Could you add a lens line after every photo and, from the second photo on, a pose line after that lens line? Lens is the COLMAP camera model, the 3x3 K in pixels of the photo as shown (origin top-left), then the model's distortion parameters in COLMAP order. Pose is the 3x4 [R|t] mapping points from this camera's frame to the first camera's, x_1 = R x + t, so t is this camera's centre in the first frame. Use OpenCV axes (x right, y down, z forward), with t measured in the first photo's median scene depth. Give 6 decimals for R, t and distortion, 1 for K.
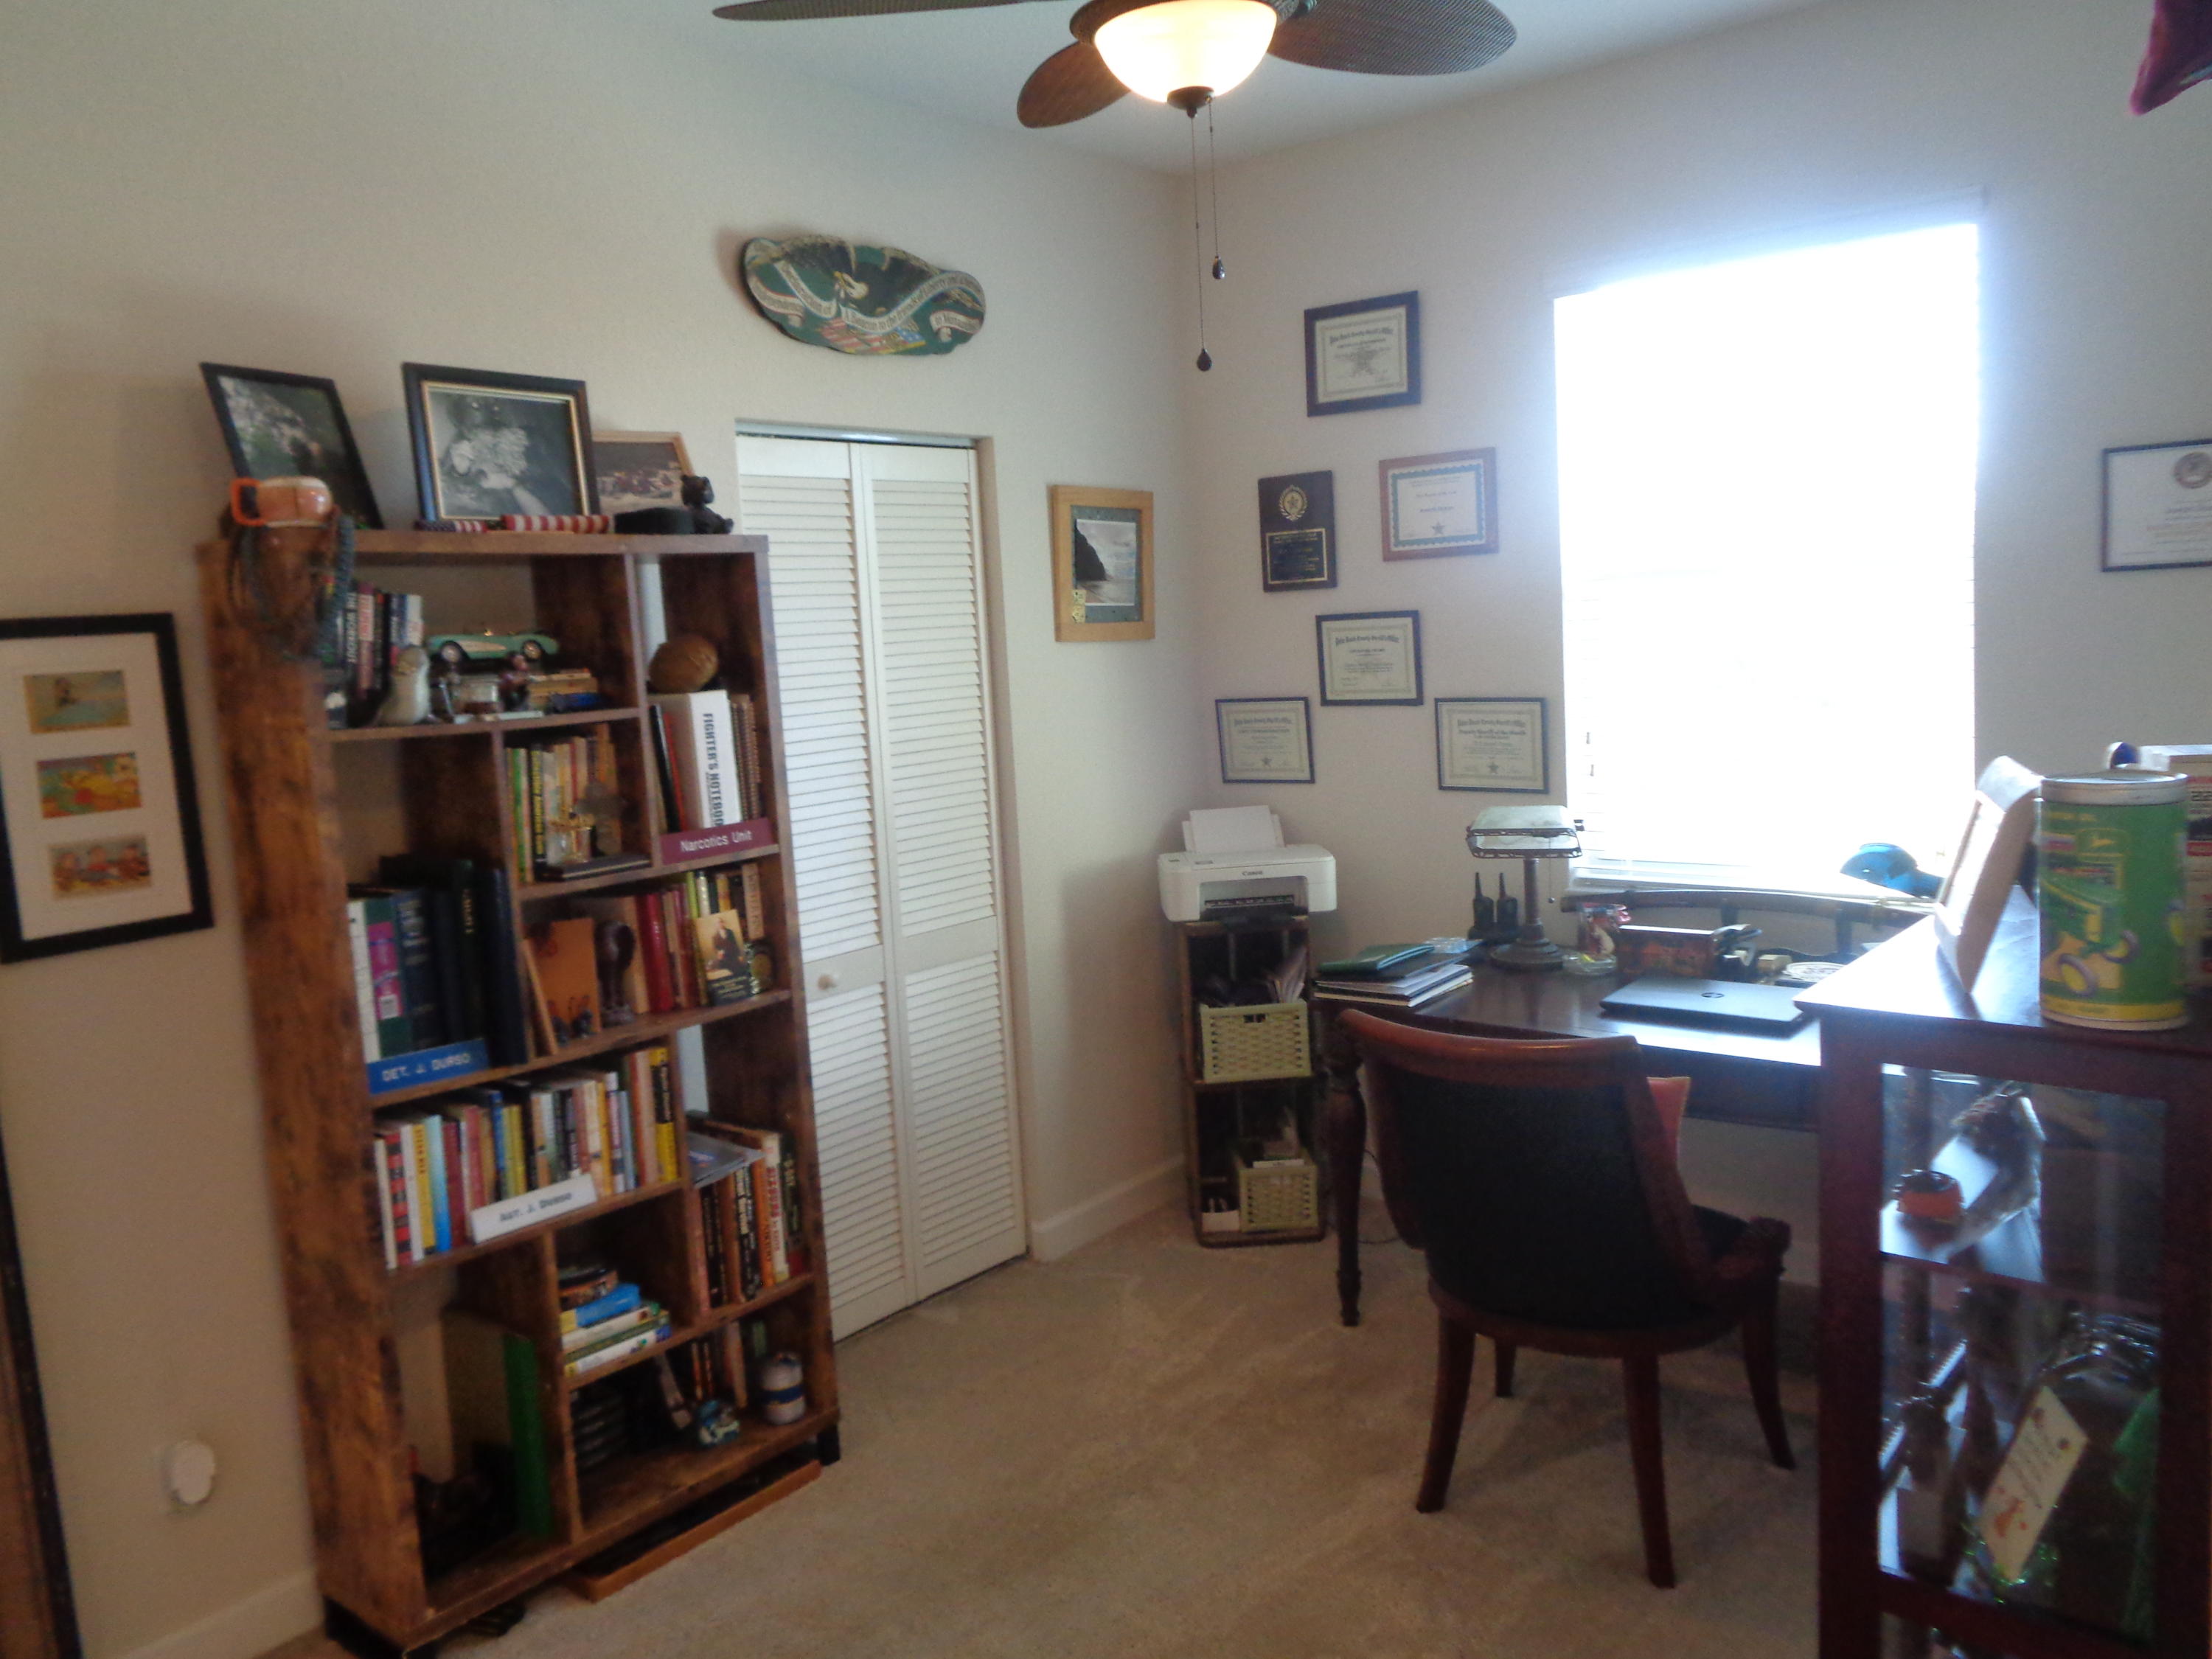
lens RADIAL K [[1665.0, 0, 1099.9], [0, 1665.0, 811.0], [0, 0, 1]] dist [-0.002304, 0.031995]
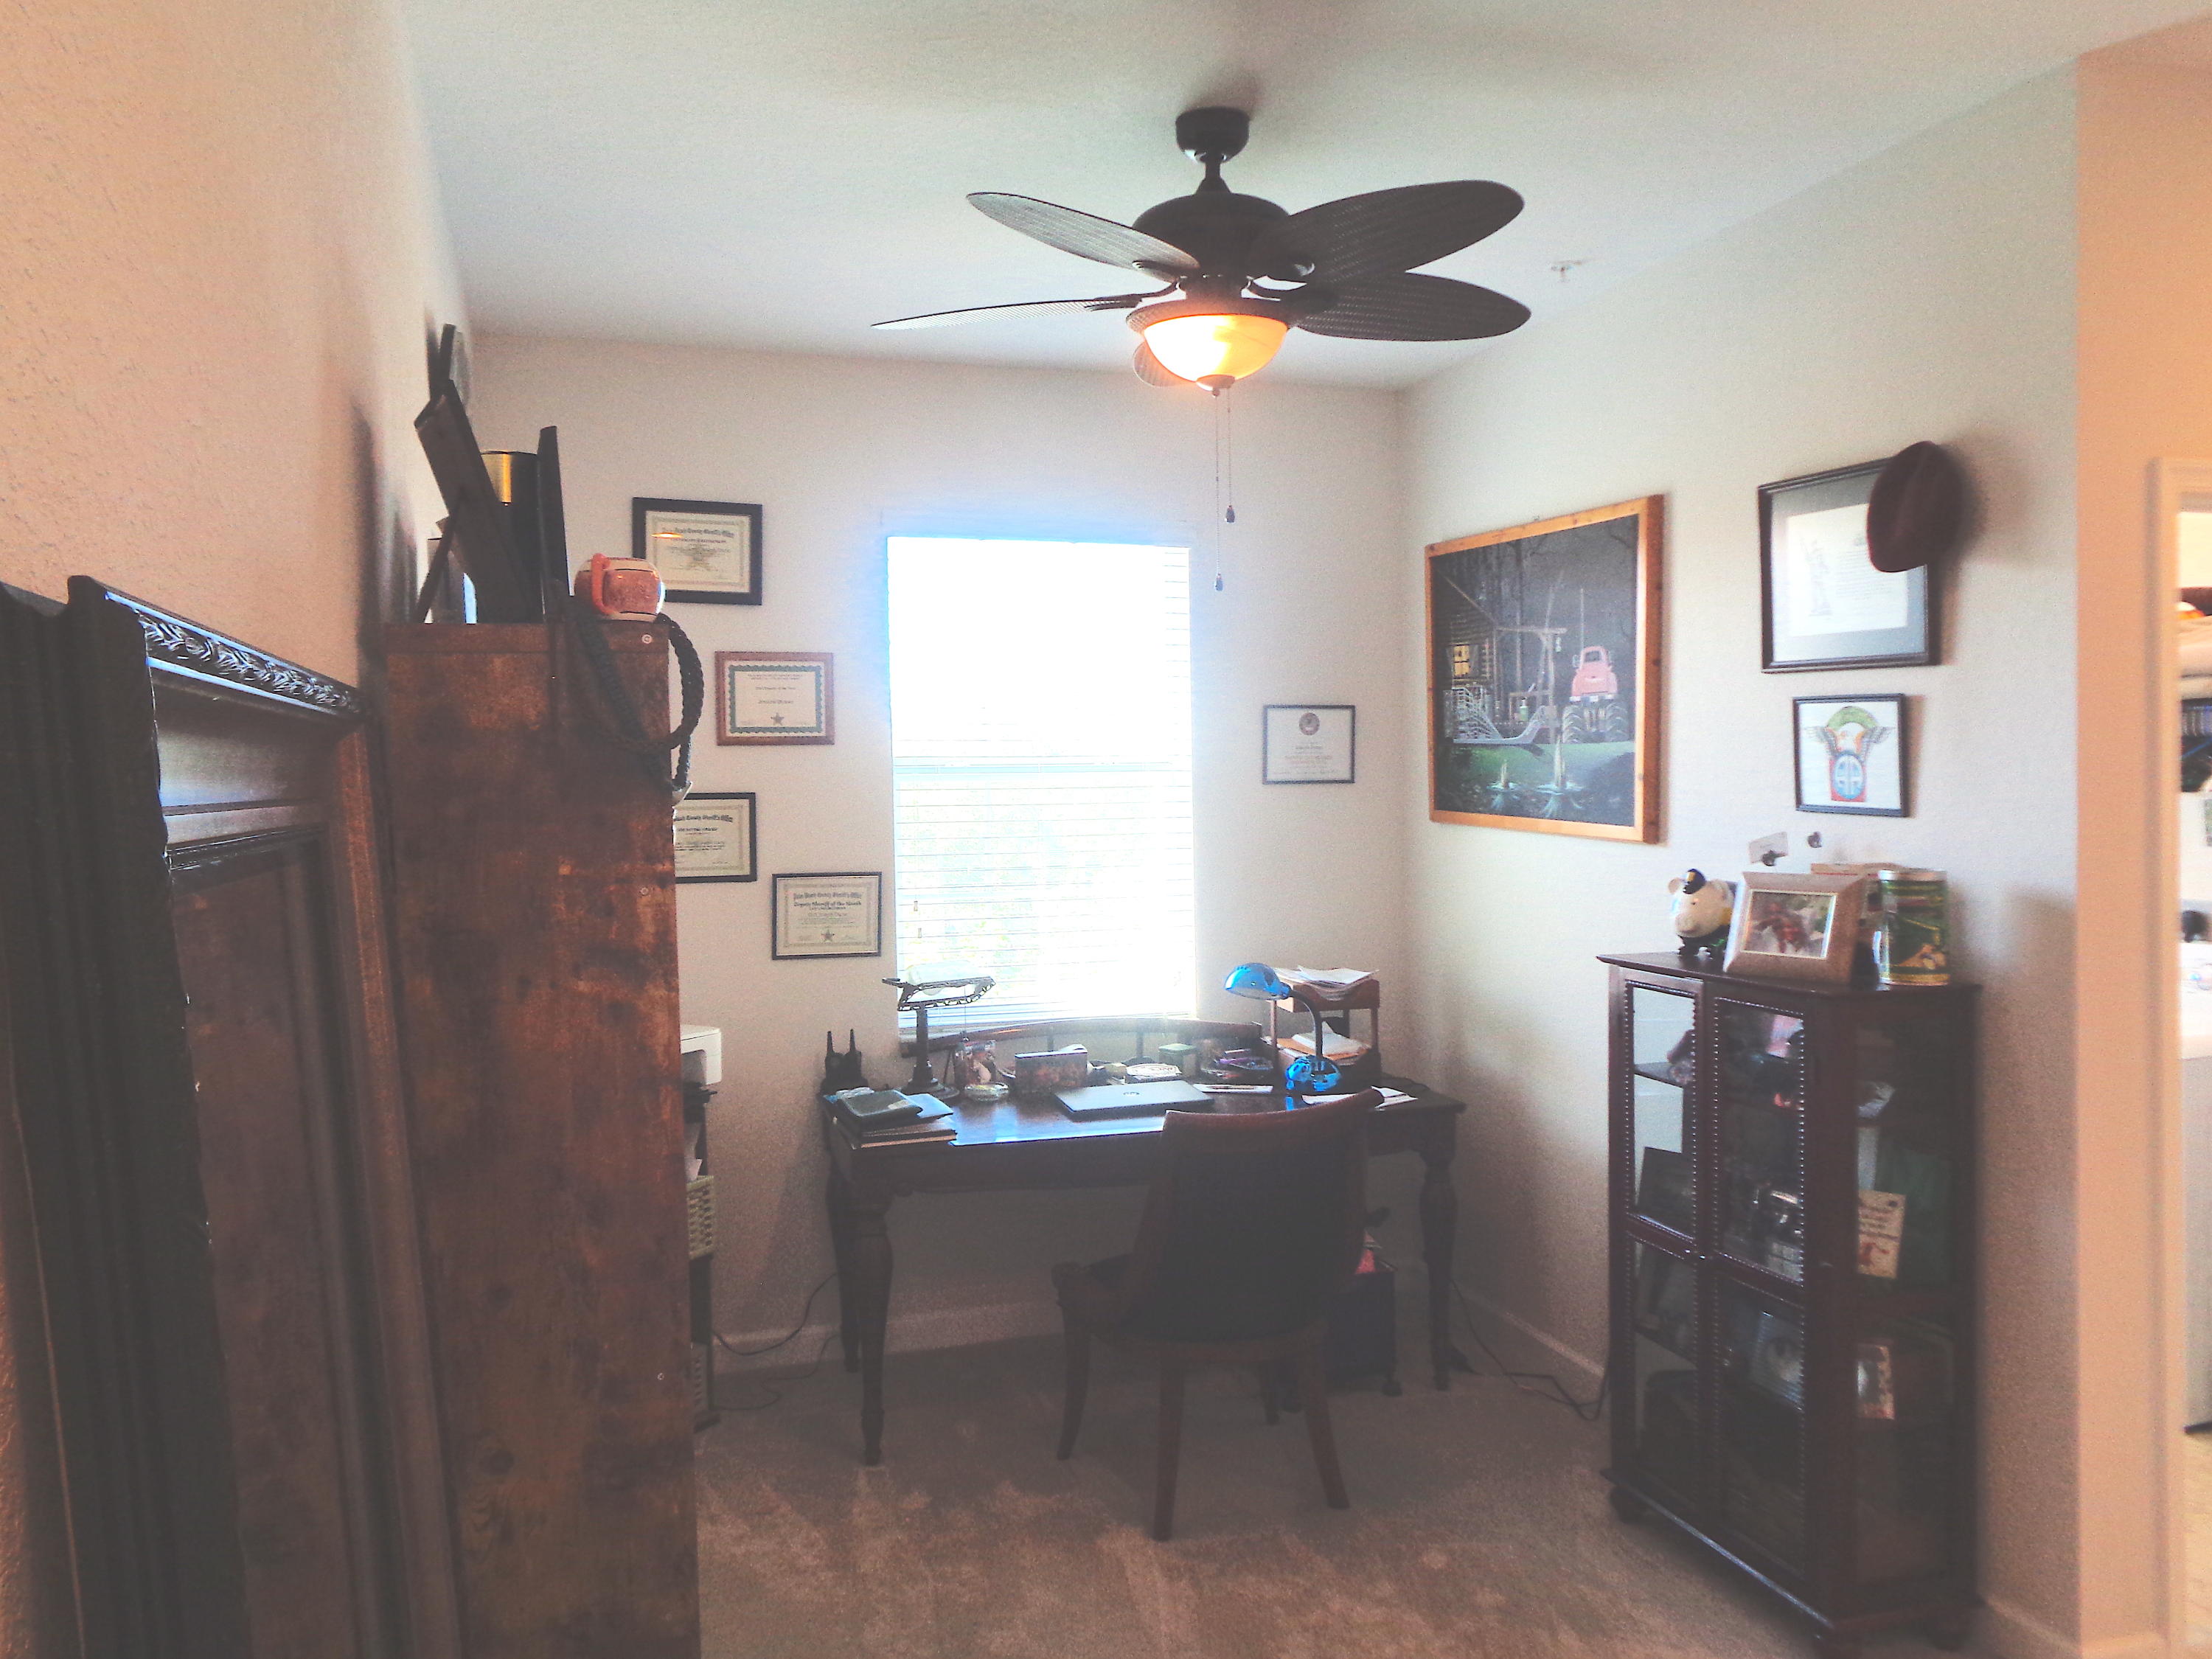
lens RADIAL K [[1665.0, 0, 1099.9], [0, 1665.0, 811.0], [0, 0, 1]] dist [-0.002304, 0.031995]
pose [[0.548197, 0.030148, 0.835806, -0.595215], [0.077347, 0.993240, -0.086559, 0.001447], [-0.832765, 0.112099, 0.542159, 0.237124]]
